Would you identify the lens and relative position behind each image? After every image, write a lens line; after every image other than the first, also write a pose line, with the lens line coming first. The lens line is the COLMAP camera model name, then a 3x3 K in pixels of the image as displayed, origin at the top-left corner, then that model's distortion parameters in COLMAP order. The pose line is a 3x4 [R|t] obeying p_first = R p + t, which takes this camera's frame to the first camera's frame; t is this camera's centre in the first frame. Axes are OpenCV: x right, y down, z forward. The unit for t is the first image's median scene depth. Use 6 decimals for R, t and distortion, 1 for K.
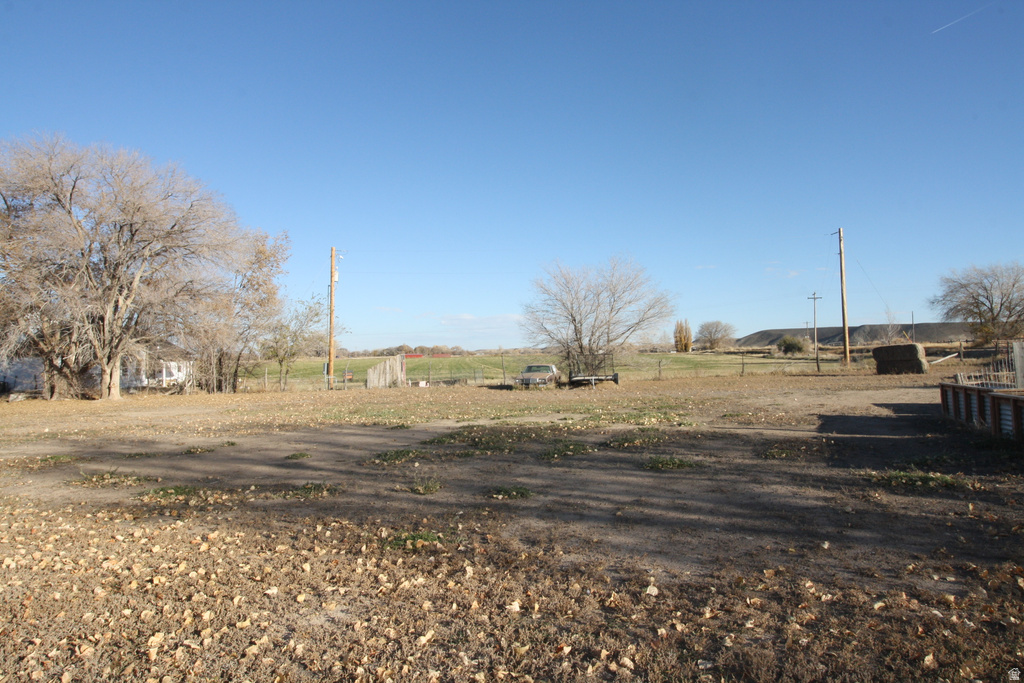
lens RADIAL K [[658.6, 0, 513.8], [0, 658.6, 340.4], [0, 0, 1]] dist [0.015697, -0.015579]
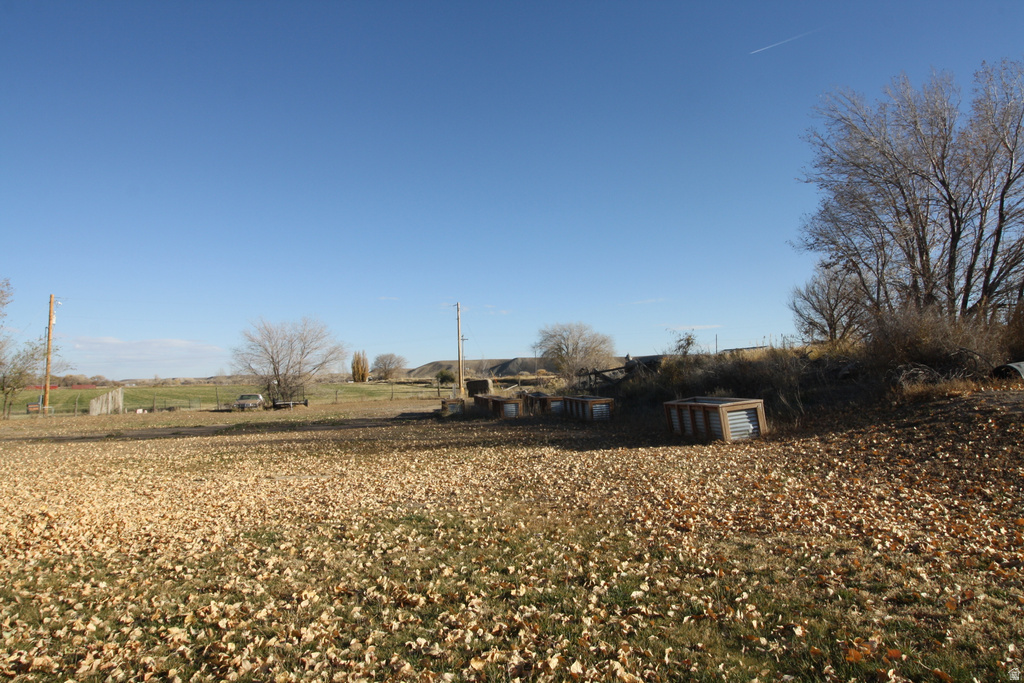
lens RADIAL K [[658.6, 0, 513.6], [0, 658.6, 336.5], [0, 0, 1]] dist [0.015697, -0.015579]
pose [[0.888064, 0.029666, 0.458761, -0.085328], [-0.006536, 0.998630, -0.051926, -0.012834], [-0.459673, 0.043115, 0.887041, -0.395971]]
